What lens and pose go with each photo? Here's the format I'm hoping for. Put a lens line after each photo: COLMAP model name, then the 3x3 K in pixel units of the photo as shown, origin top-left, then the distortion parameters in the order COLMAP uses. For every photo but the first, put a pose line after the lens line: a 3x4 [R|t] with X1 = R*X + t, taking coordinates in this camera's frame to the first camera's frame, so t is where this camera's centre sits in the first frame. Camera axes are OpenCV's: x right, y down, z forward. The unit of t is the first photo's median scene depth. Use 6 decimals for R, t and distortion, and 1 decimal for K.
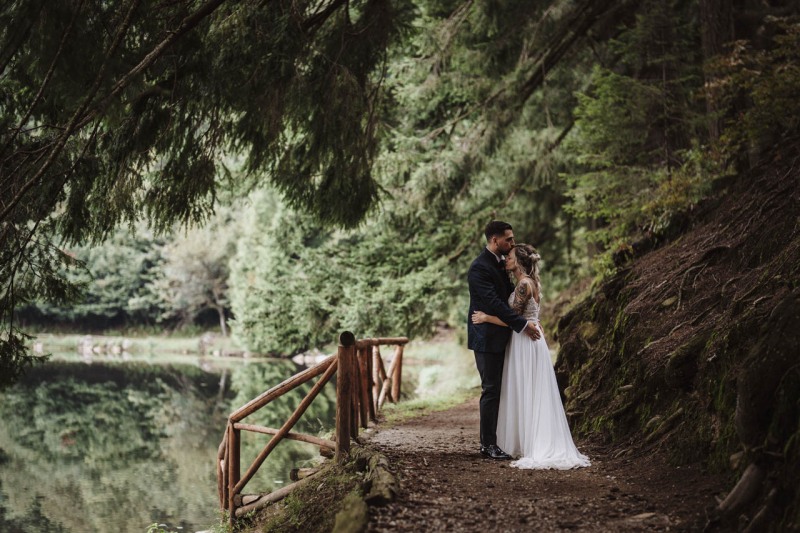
lens RADIAL K [[1722.5, 0, 400.0], [0, 1722.5, 266.5], [0, 0, 1]] dist [0.041967, 0.108013]
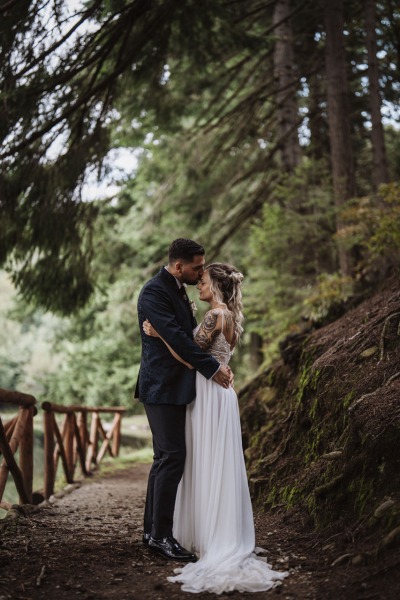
lens RADIAL K [[863.9, 0, 200.0], [0, 863.9, 300.0], [0, 0, 1]] dist [-0.158088, 1.267065]
pose [[0.998614, 0.009252, 0.051806, 0.038990], [-0.004422, 0.995694, -0.092594, 0.027925], [-0.052439, 0.092236, 0.994355, 0.459658]]
